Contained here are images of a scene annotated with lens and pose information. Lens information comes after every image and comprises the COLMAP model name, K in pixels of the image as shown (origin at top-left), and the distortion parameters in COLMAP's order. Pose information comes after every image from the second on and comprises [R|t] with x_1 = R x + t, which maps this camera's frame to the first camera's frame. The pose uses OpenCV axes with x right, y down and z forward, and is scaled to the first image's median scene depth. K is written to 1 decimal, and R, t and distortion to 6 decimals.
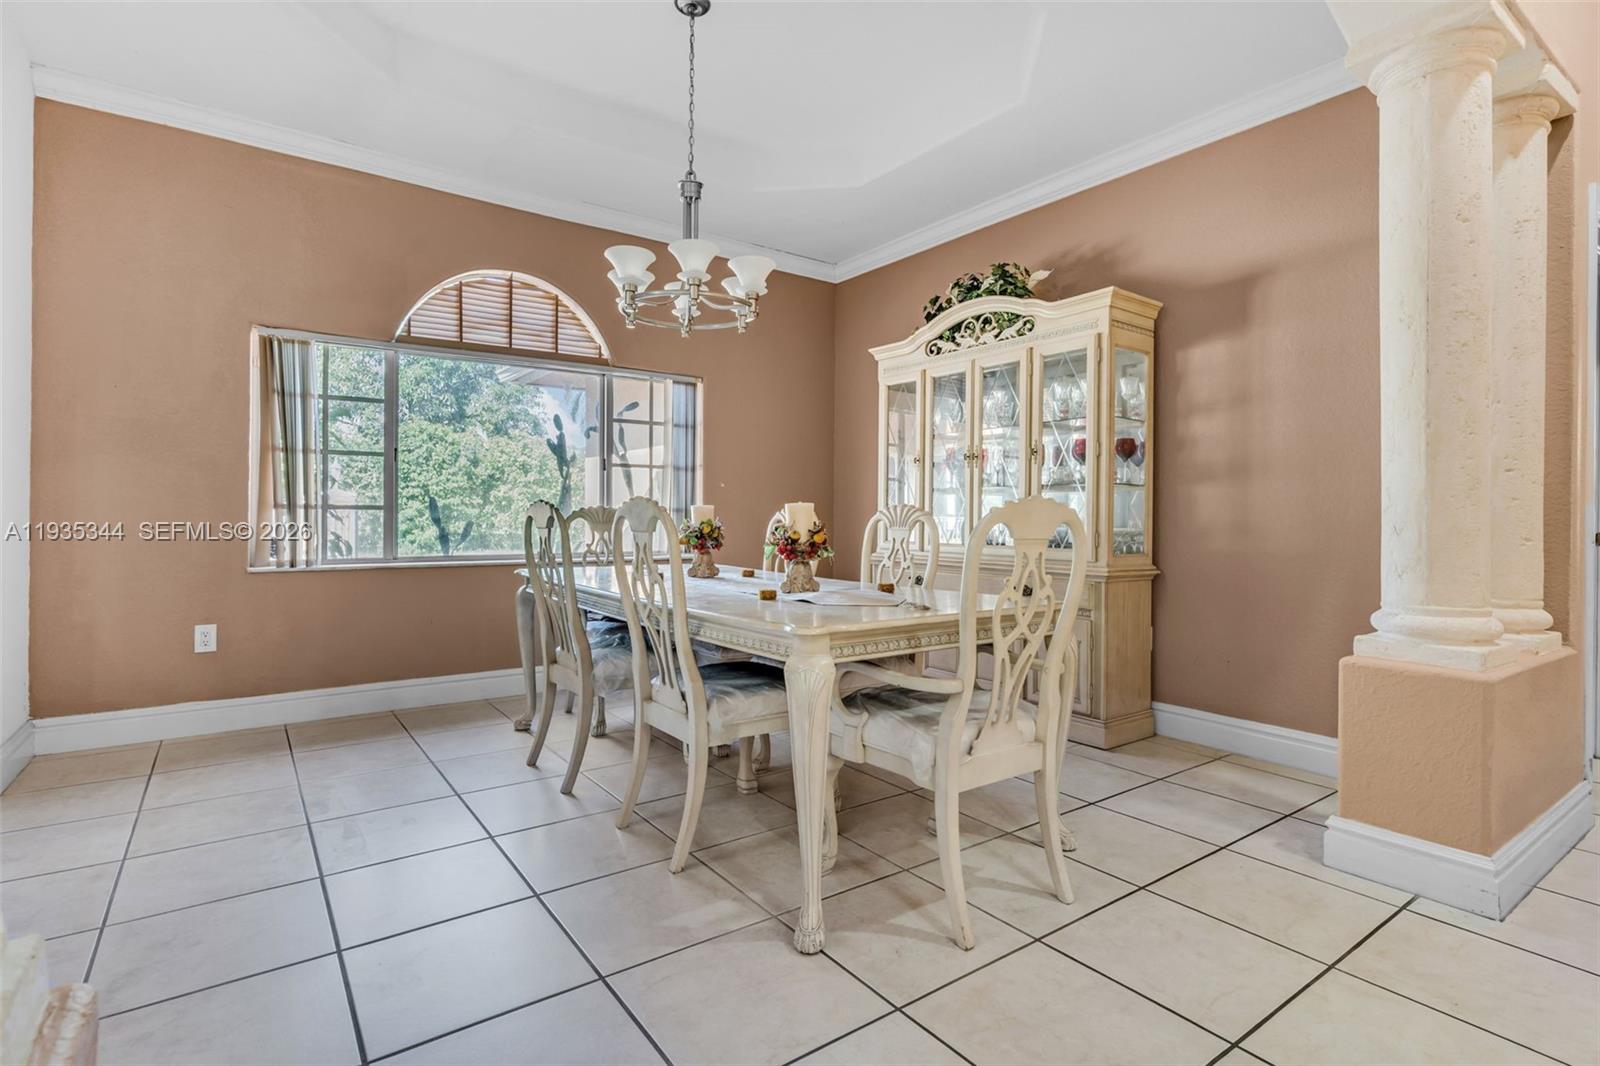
lens RADIAL K [[780.8, 0, 799.5], [0, 780.8, 512.5], [0, 0, 1]] dist [0.003169, 0.001371]
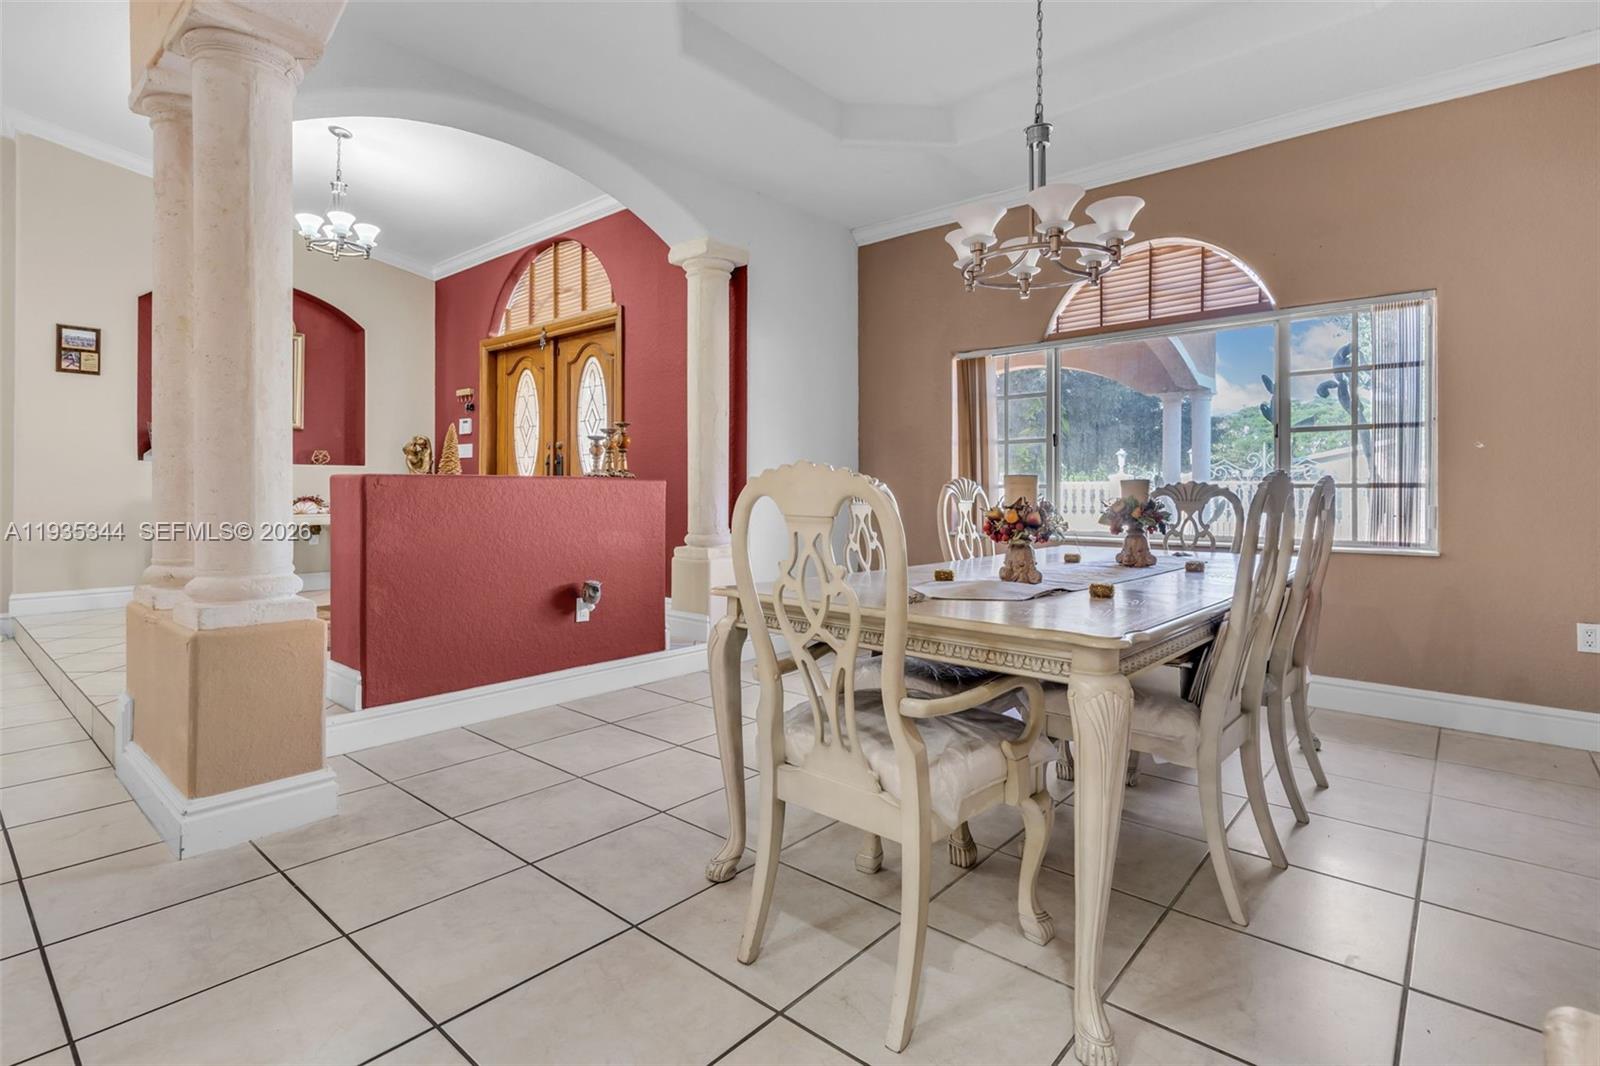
lens RADIAL K [[772.3, 0, 795.6], [0, 772.3, 492.1], [0, 0, 1]] dist [0.000971, 0.000168]
pose [[0.224458, -0.002715, -0.974480, 0.491866], [-0.001028, 0.999995, -0.003023, 0.006397], [0.974483, 0.001680, 0.224454, 0.381481]]
